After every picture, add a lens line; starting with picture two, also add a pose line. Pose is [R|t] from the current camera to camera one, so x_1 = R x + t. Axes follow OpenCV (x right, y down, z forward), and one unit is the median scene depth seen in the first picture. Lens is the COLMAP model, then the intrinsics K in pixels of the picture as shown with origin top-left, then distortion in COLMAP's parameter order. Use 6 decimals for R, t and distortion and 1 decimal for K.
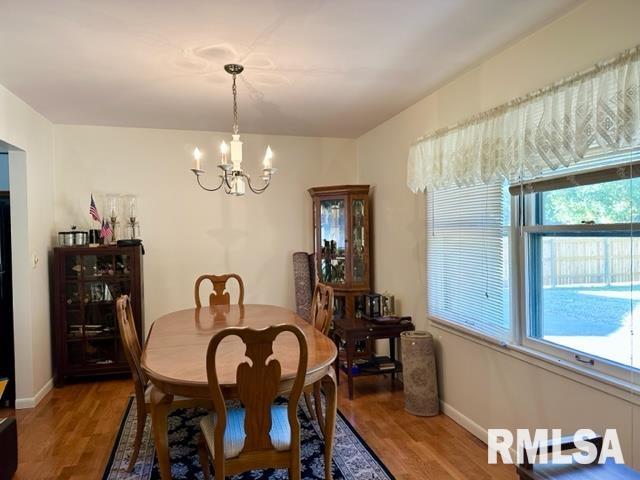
lens RADIAL K [[447.8, 0, 320.0], [0, 447.8, 240.0], [0, 0, 1]] dist [0.081852, -0.123076]
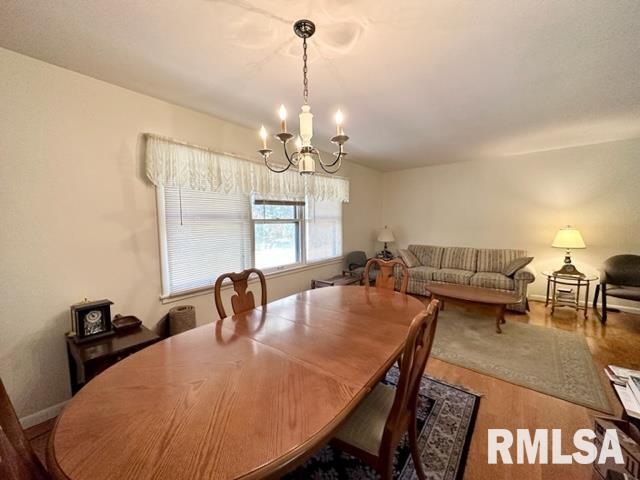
lens RADIAL K [[253.9, 0, 320.0], [0, 253.9, 240.0], [0, 0, 1]] dist [-0.001651, 0.000200]
pose [[-0.588024, -0.040241, 0.807842, -0.576283], [0.033464, 0.996696, 0.074006, -0.009612], [-0.808151, 0.070551, -0.584735, 1.203619]]
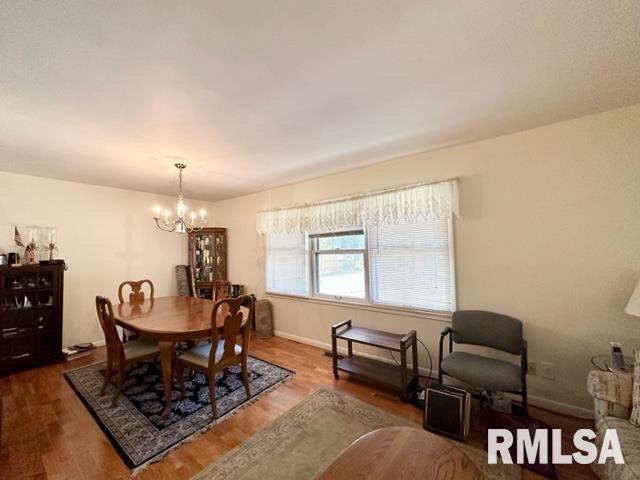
lens RADIAL K [[253.9, 0, 320.0], [0, 253.9, 240.0], [0, 0, 1]] dist [-0.001651, 0.000200]
pose [[0.789776, 0.022359, 0.612987, -0.342516], [0.018009, 0.998059, -0.059608, -0.001705], [-0.613130, 0.058117, 0.787841, -0.141393]]
